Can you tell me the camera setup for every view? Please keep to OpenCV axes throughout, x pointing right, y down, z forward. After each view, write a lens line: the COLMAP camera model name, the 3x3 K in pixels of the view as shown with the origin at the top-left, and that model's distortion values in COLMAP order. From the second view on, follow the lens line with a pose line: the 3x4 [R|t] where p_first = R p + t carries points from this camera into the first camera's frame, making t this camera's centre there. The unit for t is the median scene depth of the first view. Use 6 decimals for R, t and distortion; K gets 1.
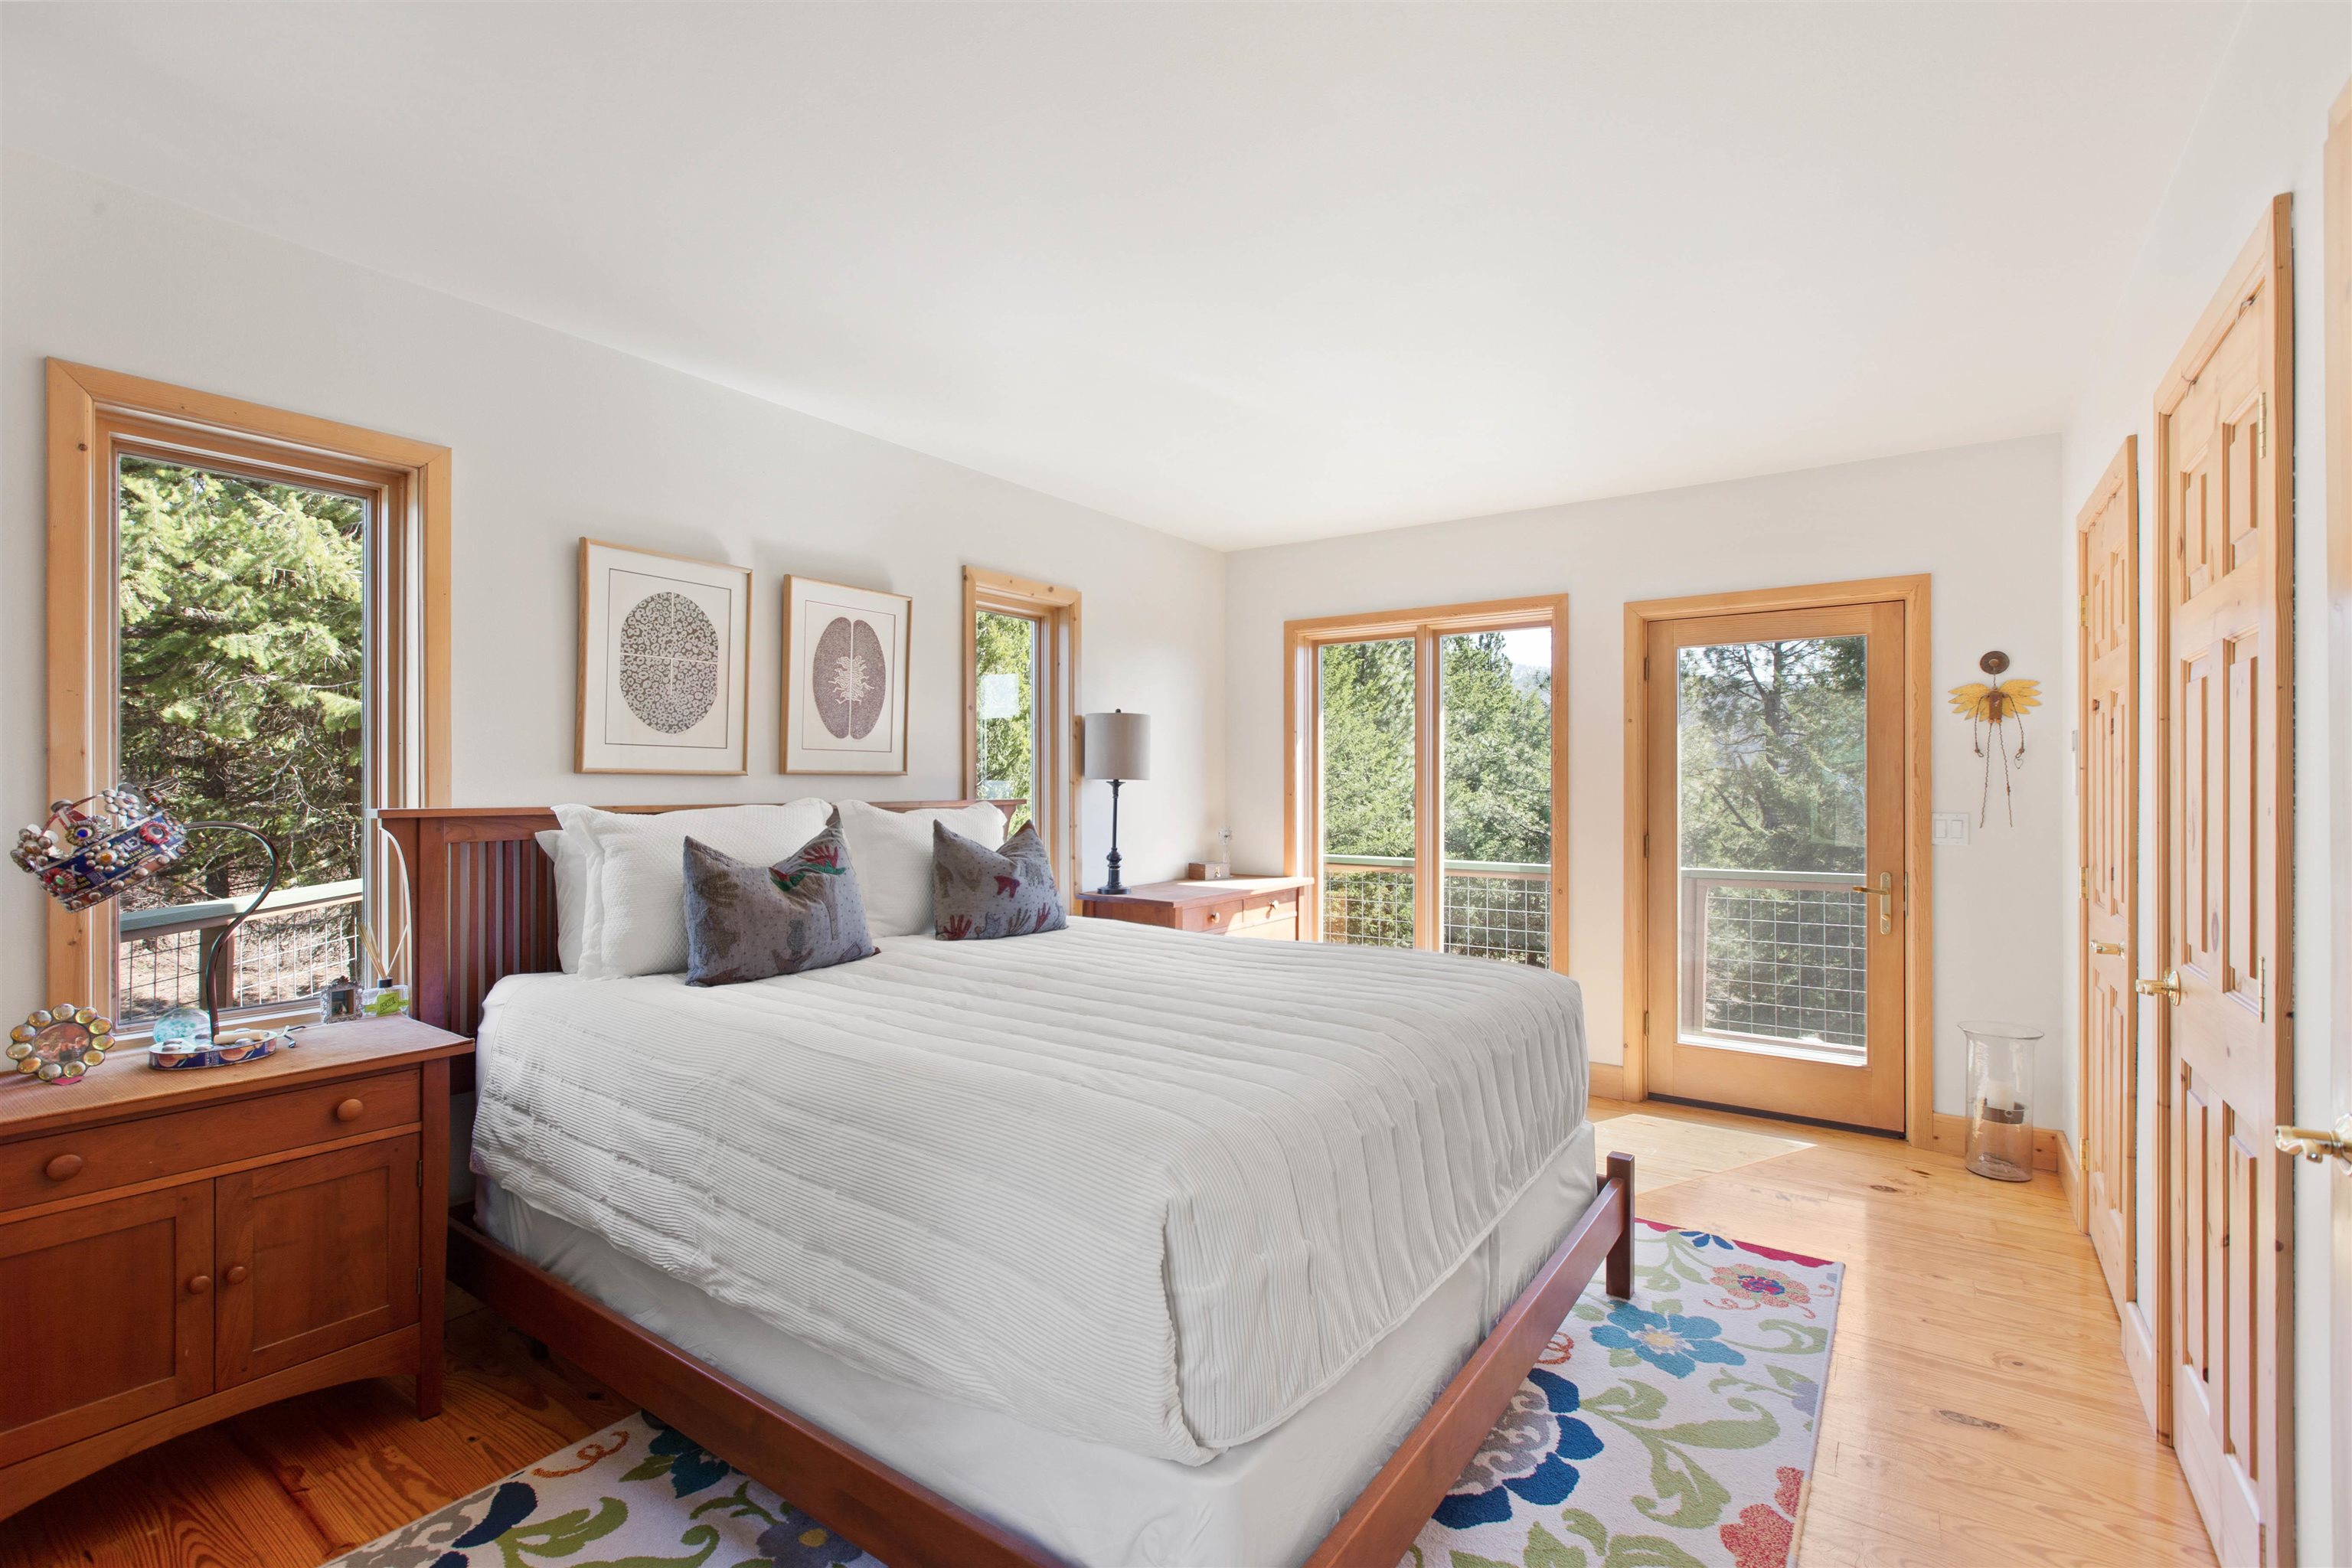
lens RADIAL K [[1044.9, 0, 1157.8], [0, 1044.9, 770.3], [0, 0, 1]] dist [0.004090, -0.003944]
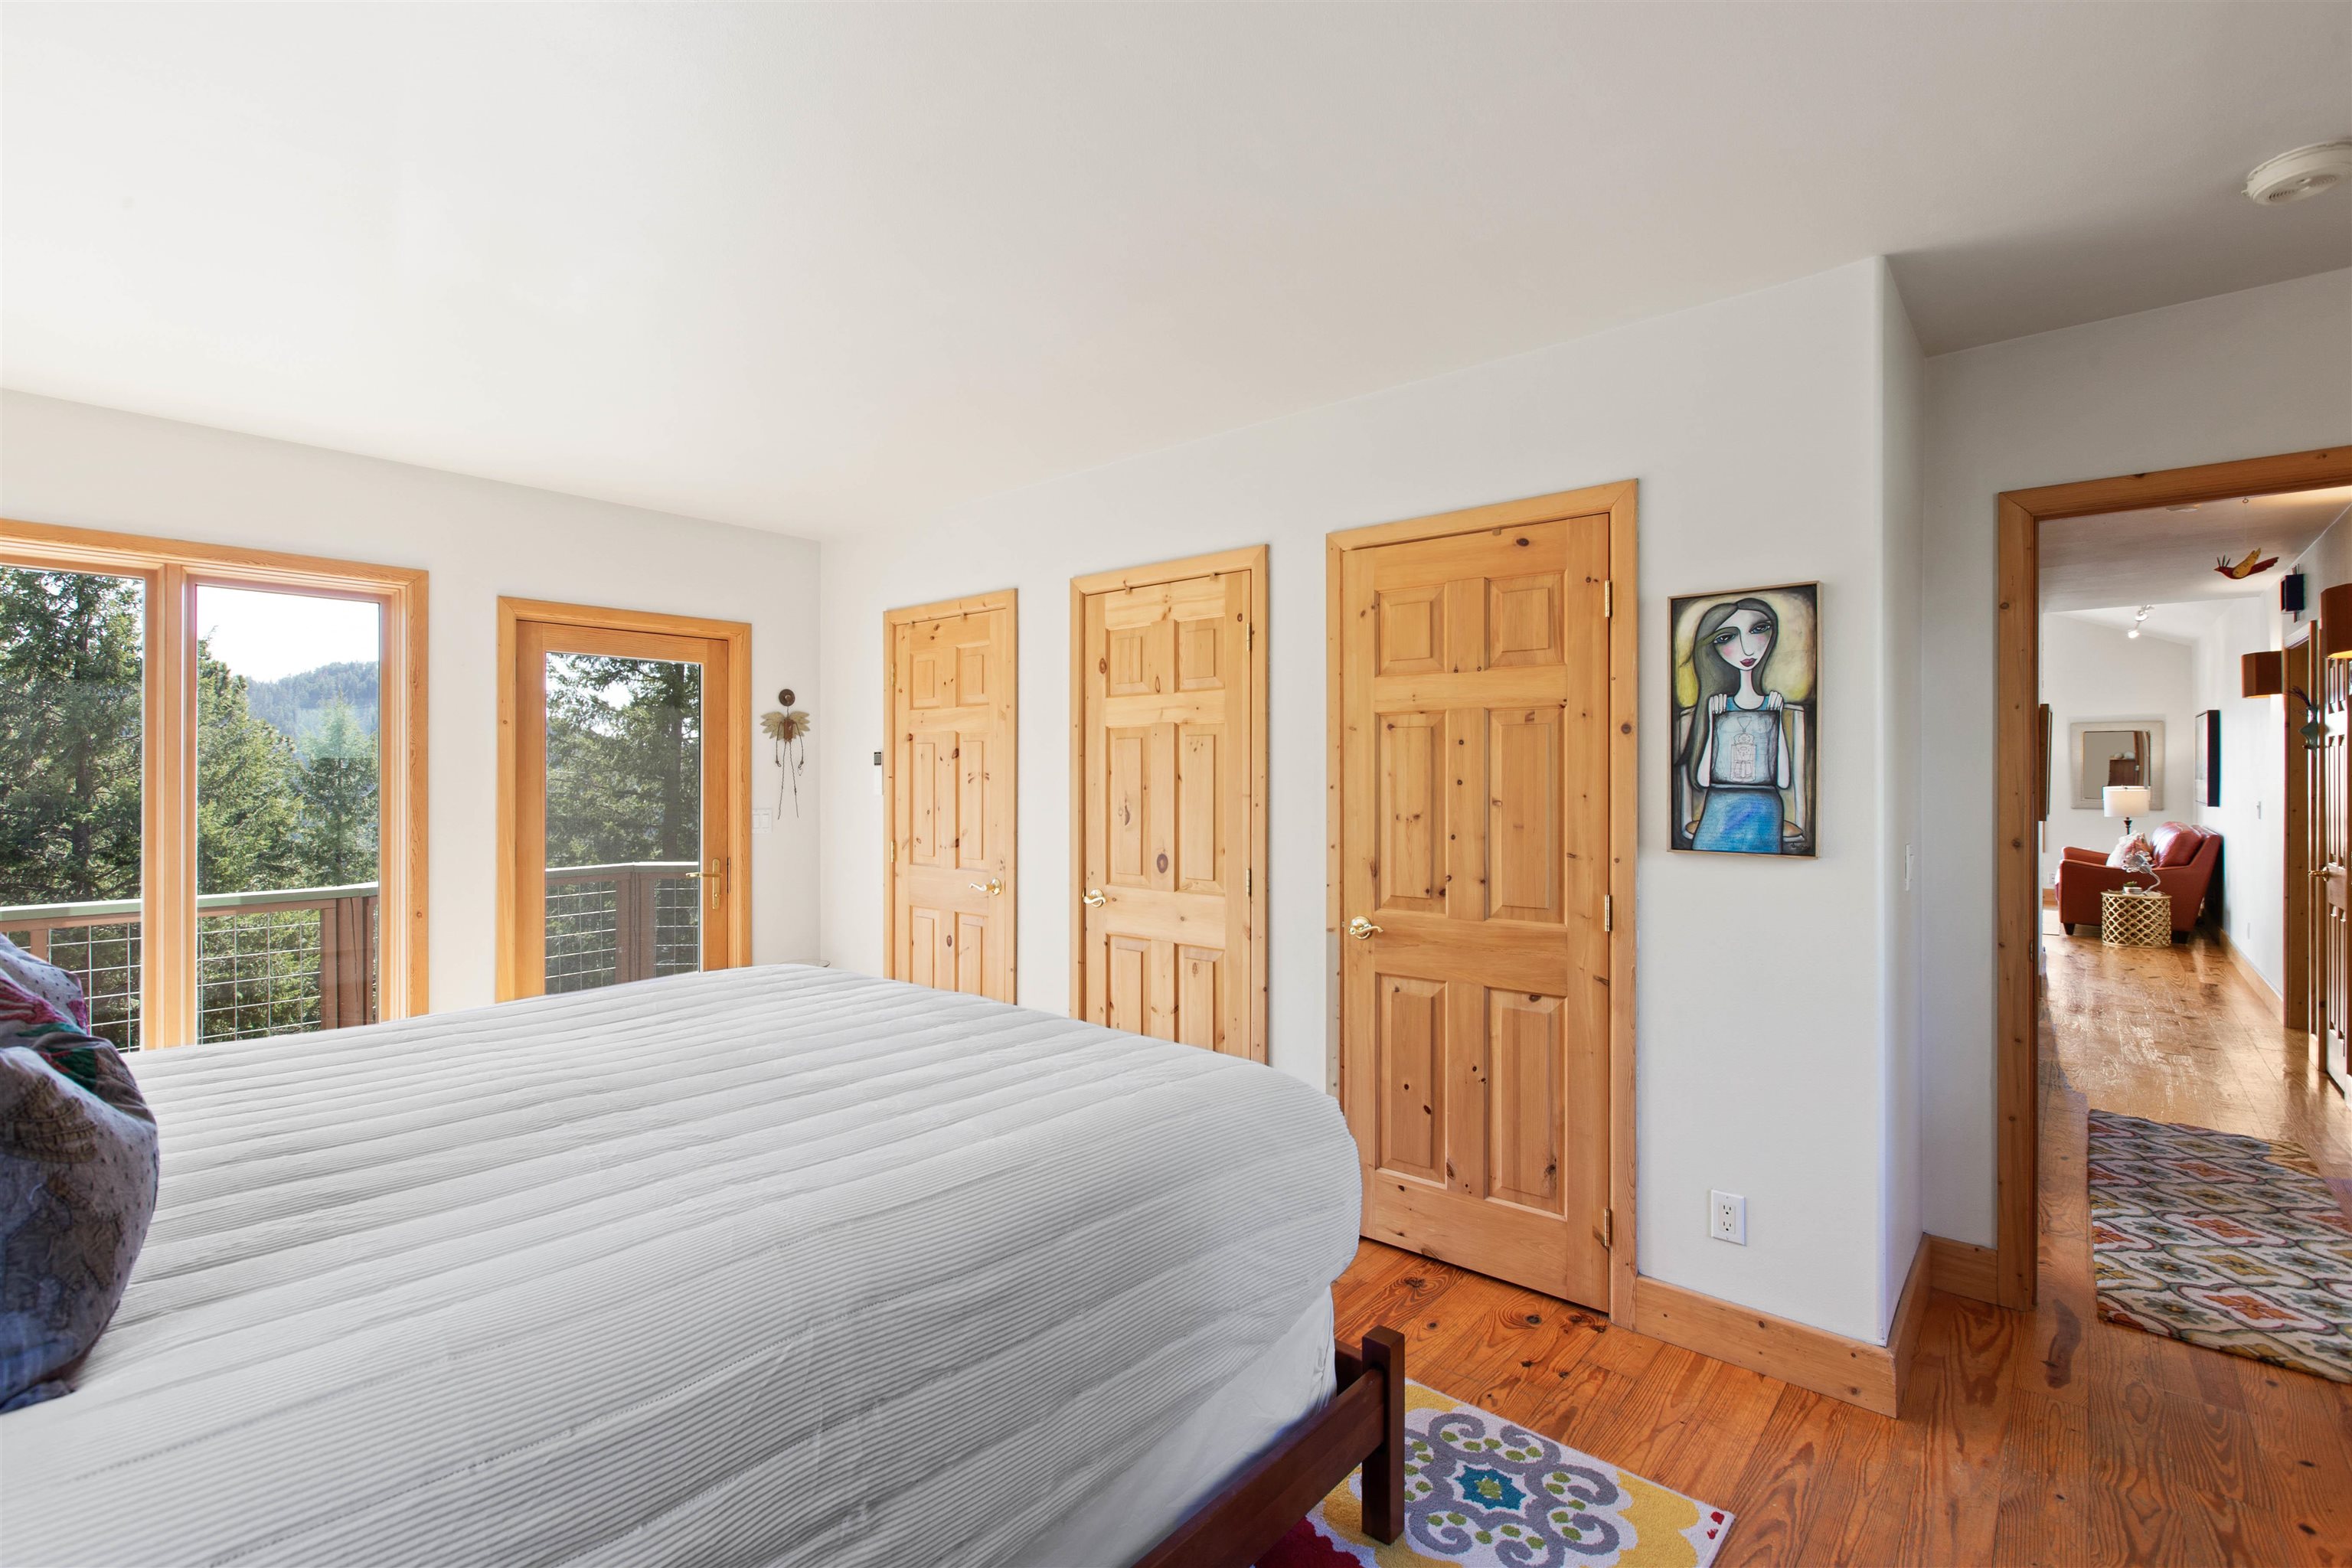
lens RADIAL K [[1044.9, 0, 1157.8], [0, 1044.9, 770.3], [0, 0, 1]] dist [0.004090, -0.003944]
pose [[0.119402, 0.002105, 0.992844, -0.483953], [-0.008967, 0.999959, -0.001041, -0.011226], [-0.992806, -0.008778, 0.119416, 0.363492]]
